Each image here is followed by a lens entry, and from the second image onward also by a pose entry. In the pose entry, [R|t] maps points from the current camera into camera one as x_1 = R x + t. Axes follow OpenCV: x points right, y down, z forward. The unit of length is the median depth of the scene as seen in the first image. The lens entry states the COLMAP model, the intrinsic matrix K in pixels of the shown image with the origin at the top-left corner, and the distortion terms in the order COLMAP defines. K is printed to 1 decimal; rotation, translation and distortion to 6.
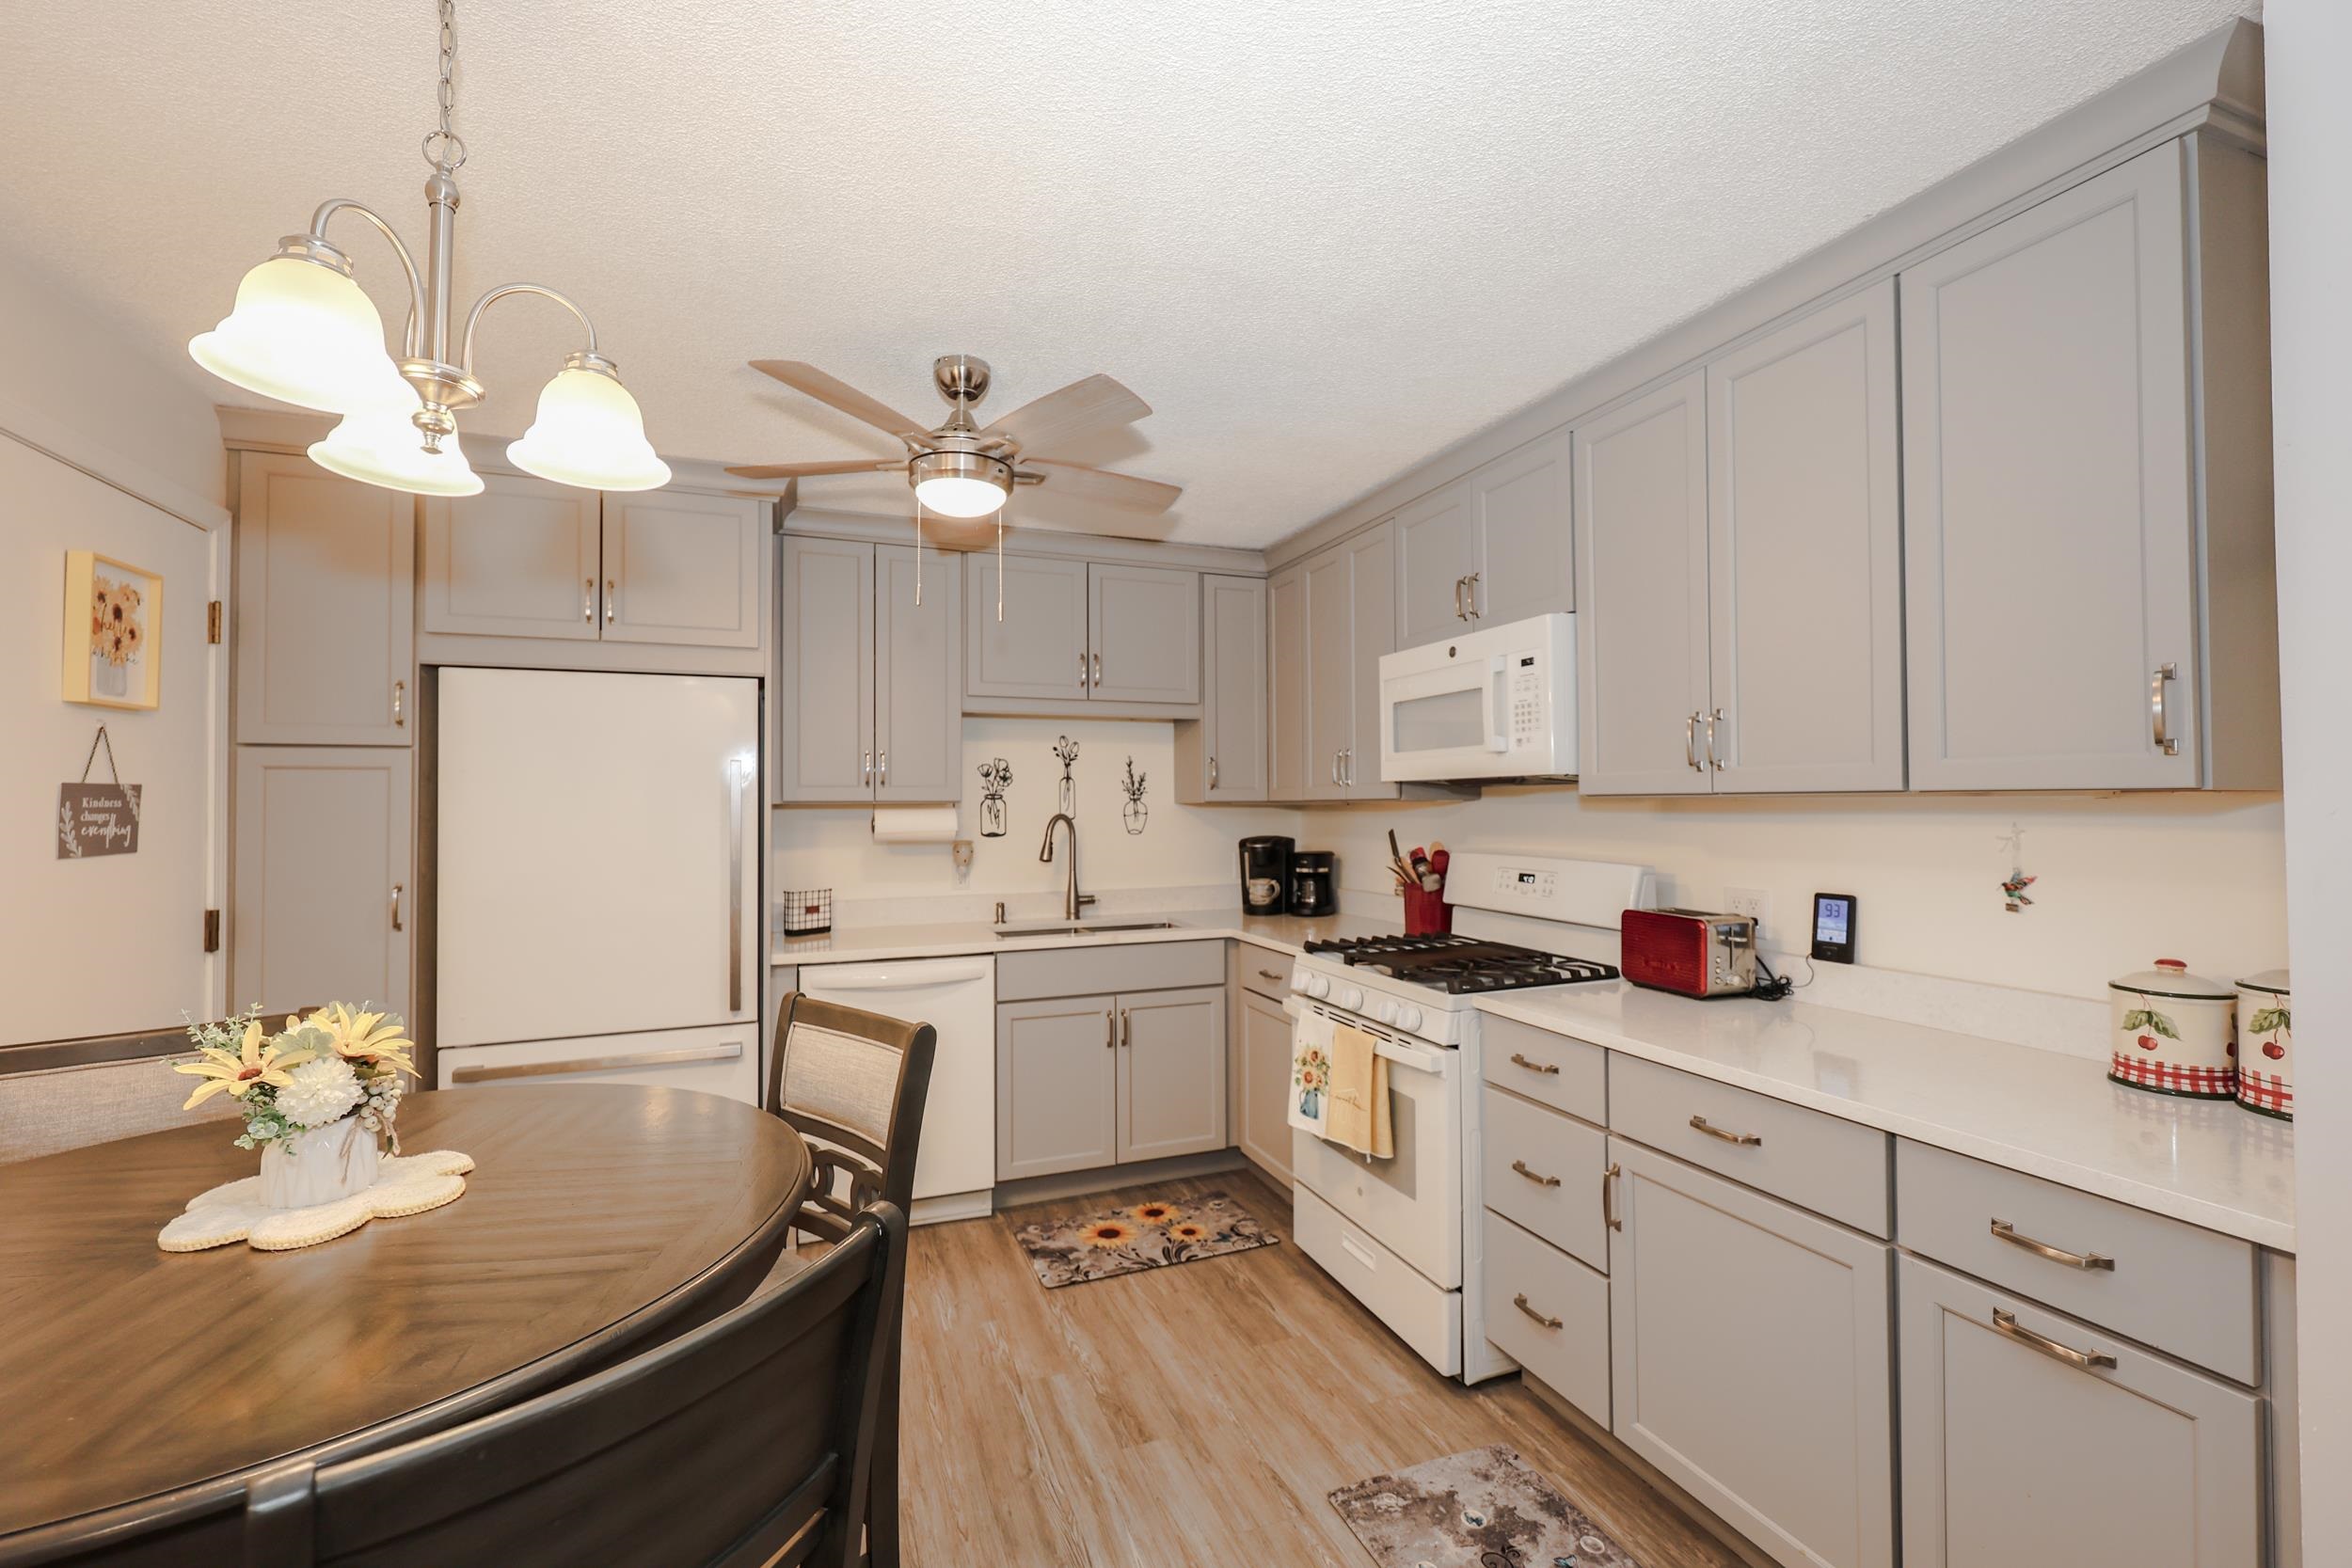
lens RADIAL K [[961.3, 0, 1188.8], [0, 961.3, 788.1], [0, 0, 1]] dist [0.003736, -0.000124]
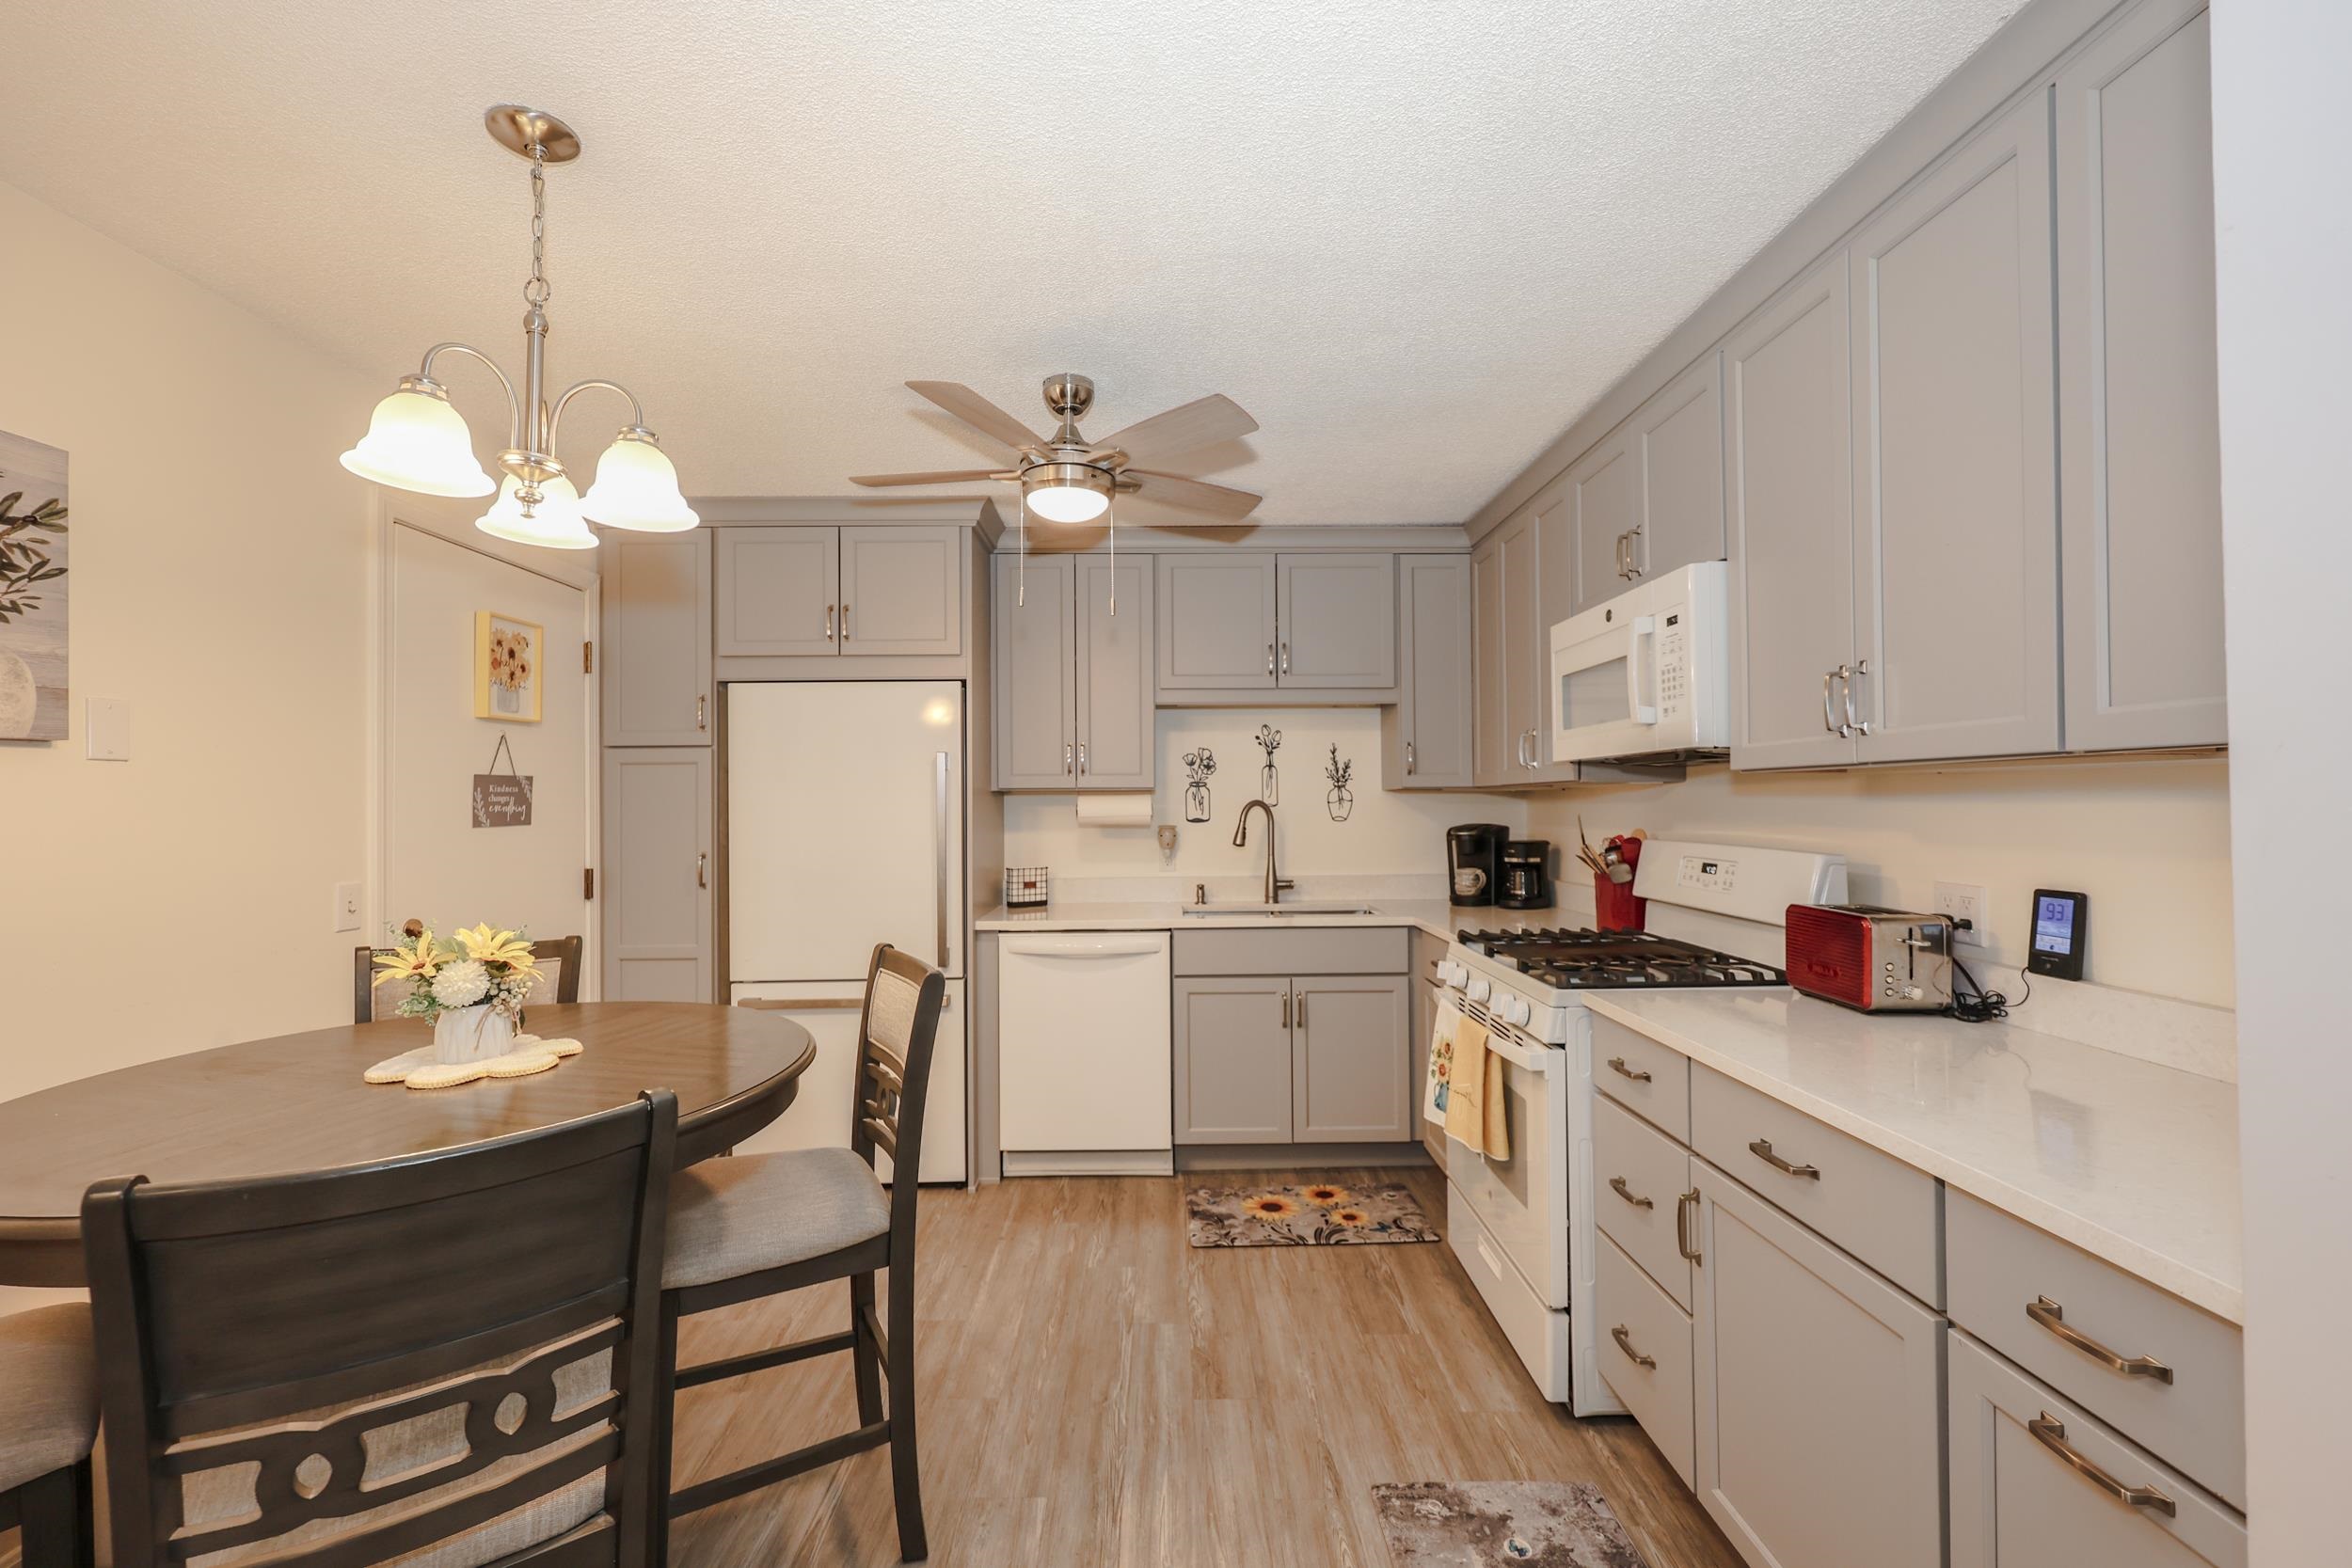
lens RADIAL K [[961.3, 0, 1223.2], [0, 961.3, 793.2], [0, 0, 1]] dist [0.003736, -0.000124]
pose [[0.939188, -0.006293, -0.343345, 0.291588], [0.009352, 0.999930, 0.007254, 0.018051], [0.343275, -0.010024, 0.939181, 0.031054]]
